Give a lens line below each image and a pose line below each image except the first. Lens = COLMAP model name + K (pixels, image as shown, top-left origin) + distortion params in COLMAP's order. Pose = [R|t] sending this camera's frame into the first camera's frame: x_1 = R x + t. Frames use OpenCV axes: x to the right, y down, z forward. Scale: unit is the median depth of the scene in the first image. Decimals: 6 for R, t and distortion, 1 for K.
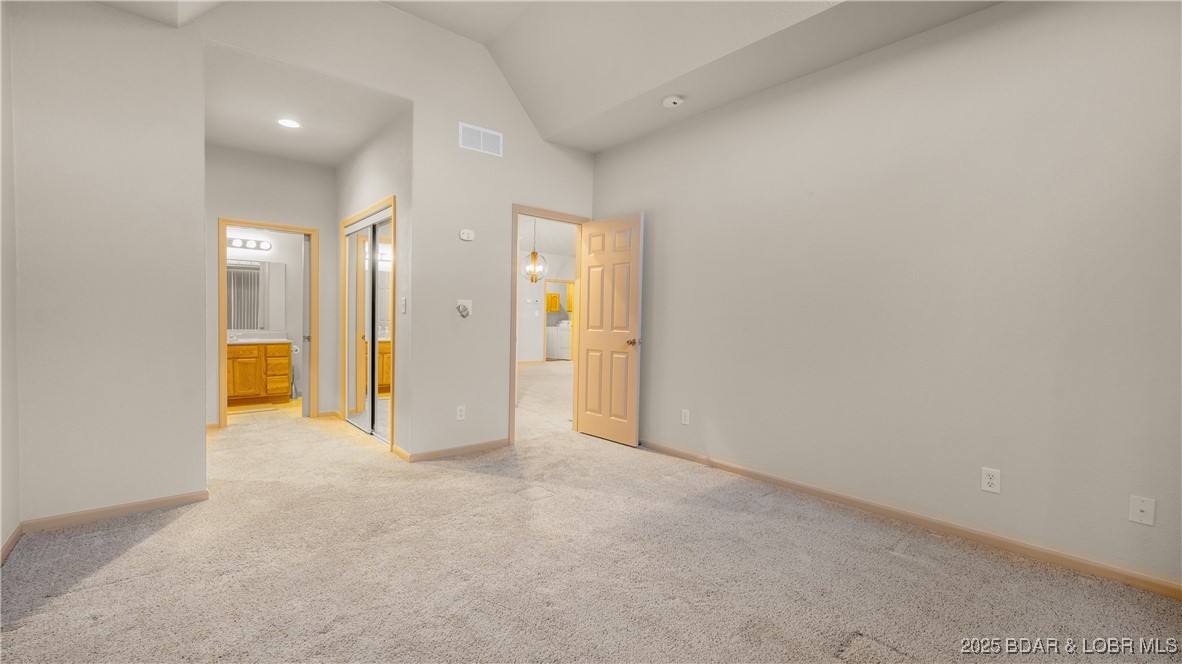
lens RADIAL K [[480.8, 0, 590.9], [0, 480.8, 333.8], [0, 0, 1]] dist [-0.011438, 0.000146]
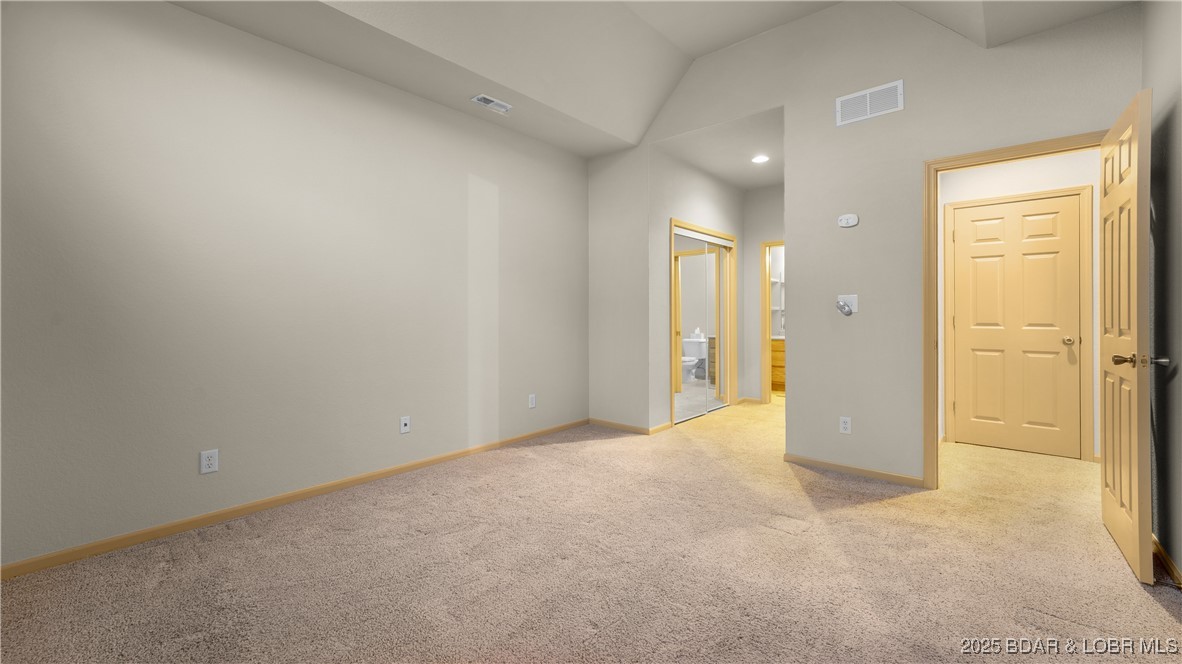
lens RADIAL K [[480.8, 0, 593.7], [0, 480.8, 313.1], [0, 0, 1]] dist [-0.011438, 0.000146]
pose [[0.154369, -0.018234, -0.987845, 0.520641], [-0.025237, 0.999431, -0.022392, -0.007648], [0.987691, 0.028387, 0.153821, 0.412496]]
